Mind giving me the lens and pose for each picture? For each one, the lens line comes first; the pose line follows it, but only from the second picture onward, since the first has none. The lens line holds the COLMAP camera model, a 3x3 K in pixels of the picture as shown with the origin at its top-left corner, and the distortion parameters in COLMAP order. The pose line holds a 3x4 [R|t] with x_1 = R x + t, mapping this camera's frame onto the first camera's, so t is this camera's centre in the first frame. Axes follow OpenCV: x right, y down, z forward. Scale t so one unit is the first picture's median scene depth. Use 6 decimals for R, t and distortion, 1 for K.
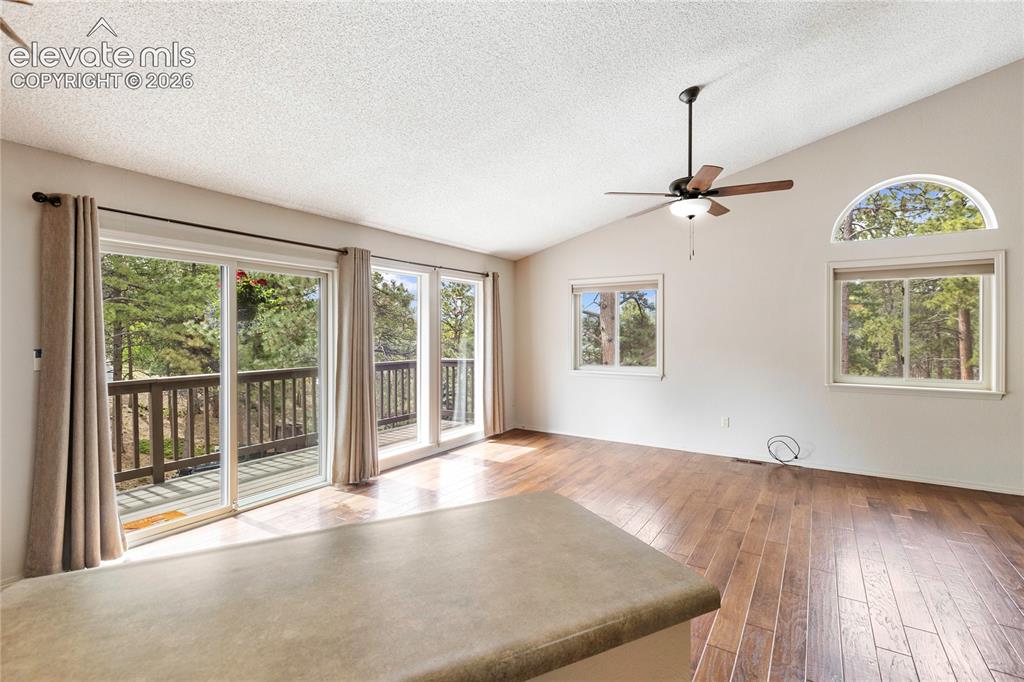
lens RADIAL K [[467.2, 0, 516.7], [0, 467.2, 334.5], [0, 0, 1]] dist [0.004170, -0.001225]
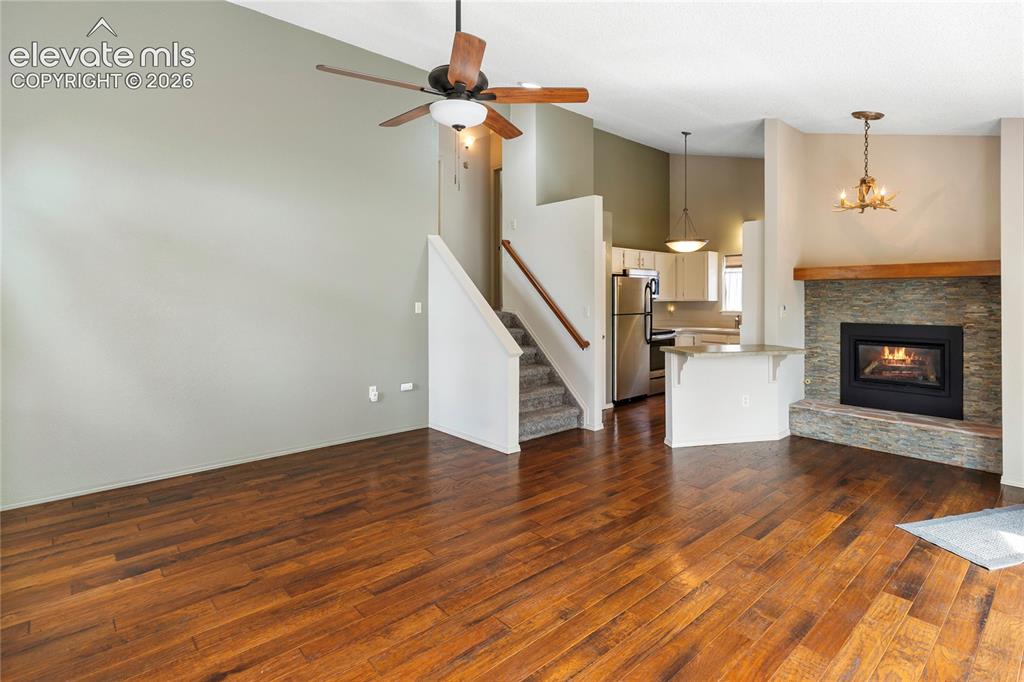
lens RADIAL K [[510.8, 0, 556.9], [0, 510.8, 294.0], [0, 0, 1]] dist [0.004971, -0.002356]
pose [[-0.974313, 0.001297, 0.225196, 0.042925], [0.000239, 0.999989, -0.004724, -0.004237], [-0.225200, -0.004548, -0.974302, 1.127296]]
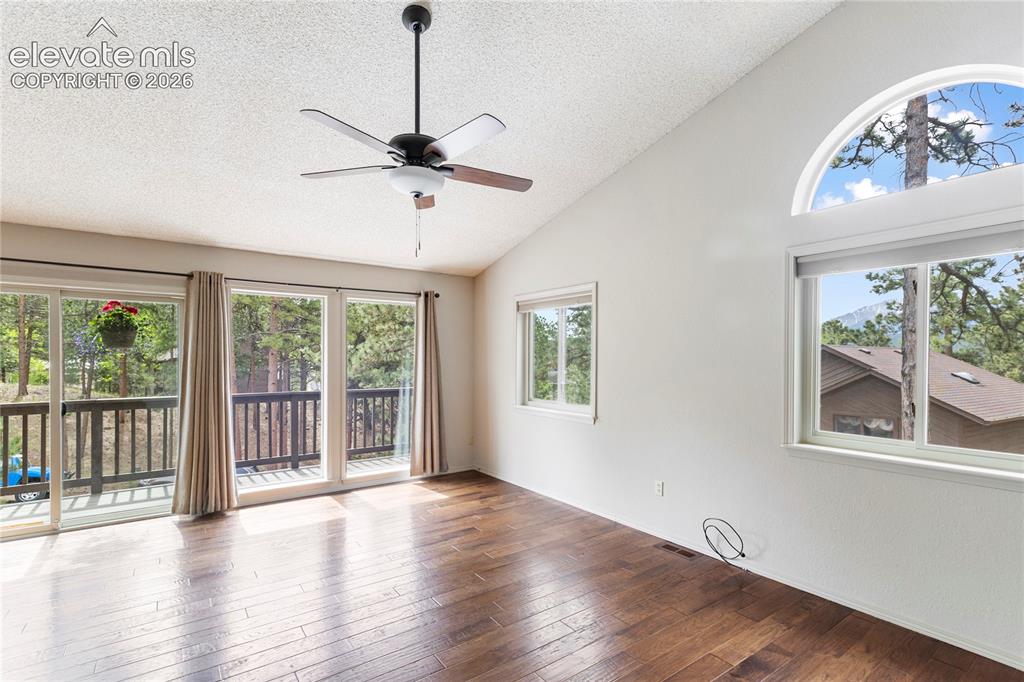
lens RADIAL K [[482.6, 0, 519.1], [0, 482.6, 359.5], [0, 0, 1]] dist [0.014194, 0.000461]
pose [[0.932220, 0.002799, -0.361880, 0.516820], [-0.003823, 0.999990, -0.002112, -0.003233], [0.361871, 0.003352, 0.932222, 0.250492]]
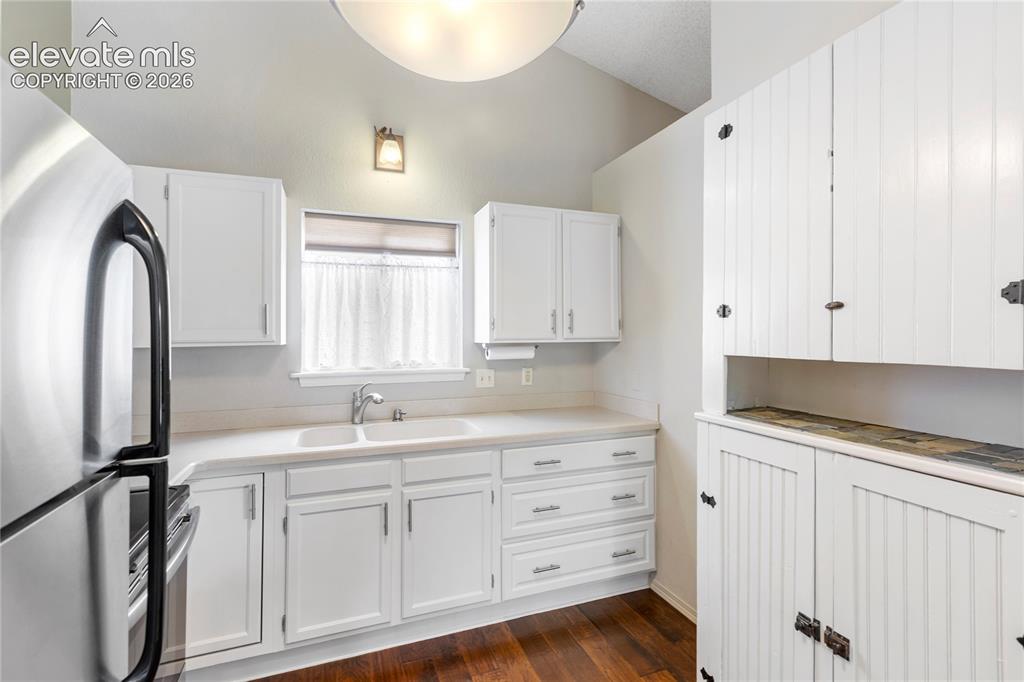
lens RADIAL K [[467.2, 0, 509.9], [0, 467.2, 325.5], [0, 0, 1]] dist [0.004170, -0.001225]
pose [[-0.597151, -0.019399, -0.801895, 0.159842], [-0.001751, 0.999737, -0.022881, 0.001455], [0.802127, -0.012259, -0.597027, -0.066041]]
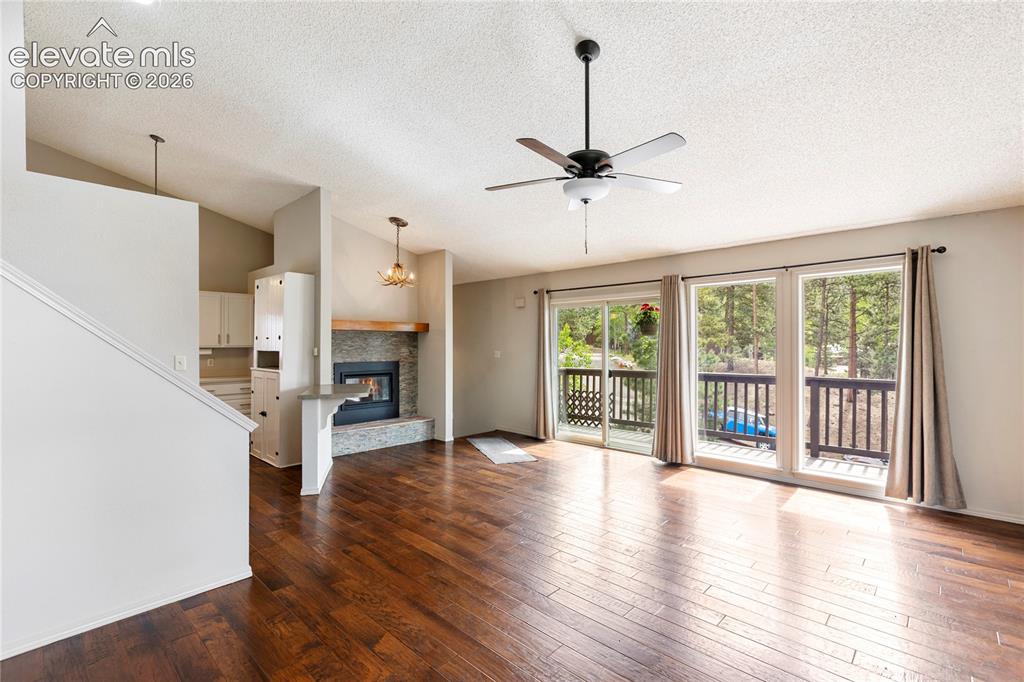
lens RADIAL K [[467.2, 0, 506.1], [0, 467.2, 341.5], [0, 0, 1]] dist [0.004170, -0.001225]
pose [[-0.203313, -0.003463, -0.979108, 0.802356], [0.000072, 0.999994, -0.003552, -0.003466], [0.979114, -0.000793, -0.203311, 0.684496]]
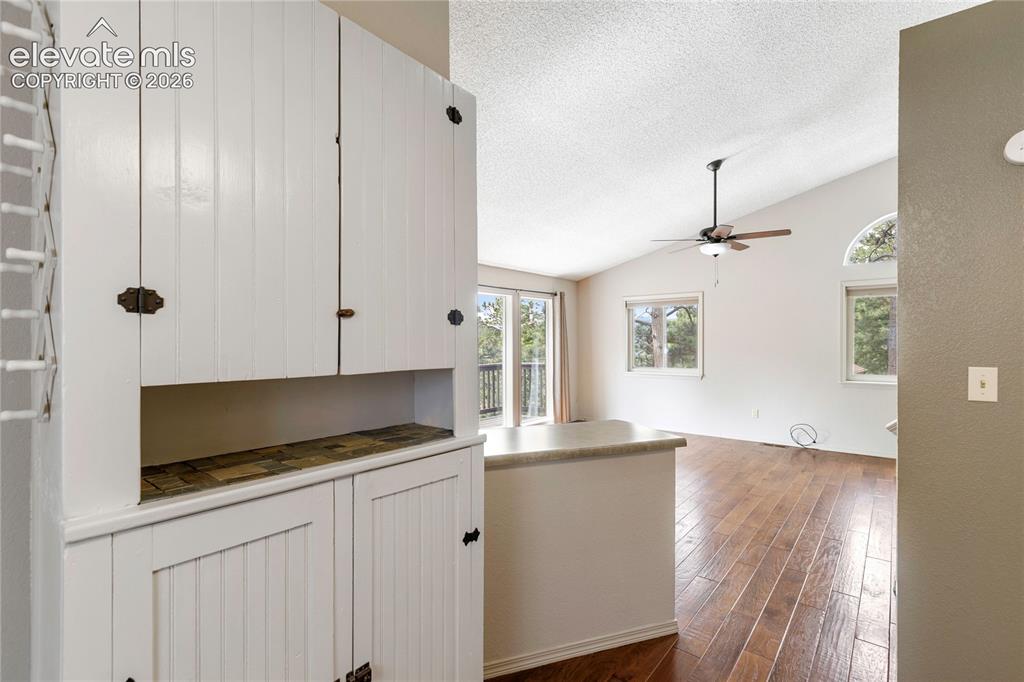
lens RADIAL K [[467.2, 0, 510.2], [0, 467.2, 345.3], [0, 0, 1]] dist [0.004170, -0.001225]
pose [[0.992498, -0.003796, -0.122206, -0.037637], [0.004597, 0.999970, 0.006275, -0.000806], [0.122178, -0.006790, 0.992485, -0.287241]]
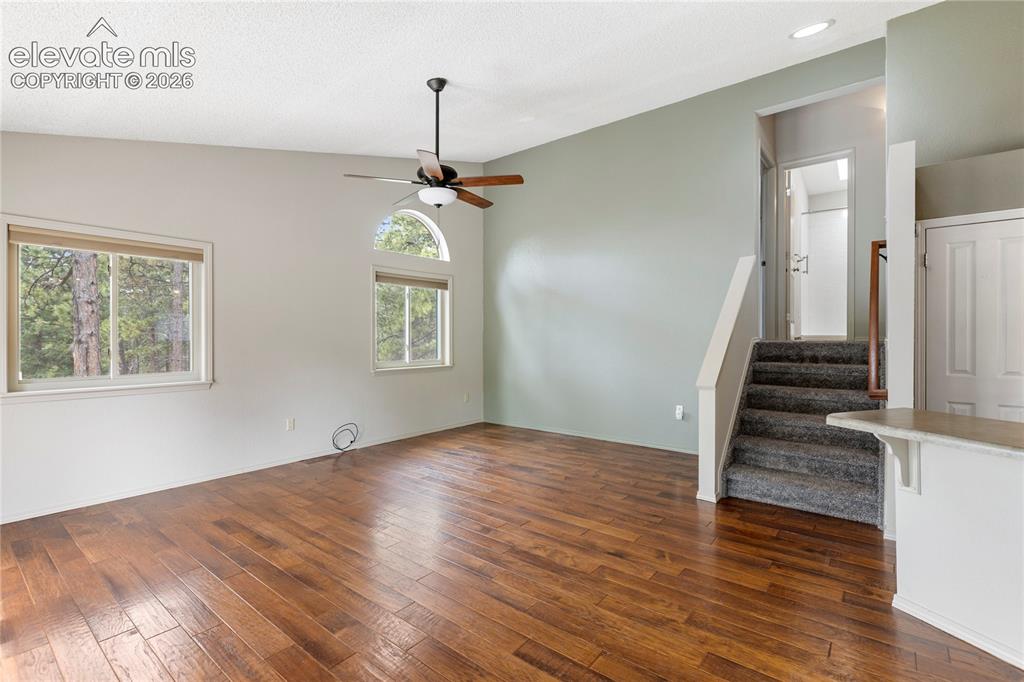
lens RADIAL K [[467.2, 0, 524.7], [0, 467.2, 334.8], [0, 0, 1]] dist [0.004170, -0.001225]
pose [[0.085251, 0.000482, 0.996359, -0.407289], [0.003382, 0.999994, -0.000773, 0.018761], [-0.996354, 0.003435, 0.085249, 0.483595]]
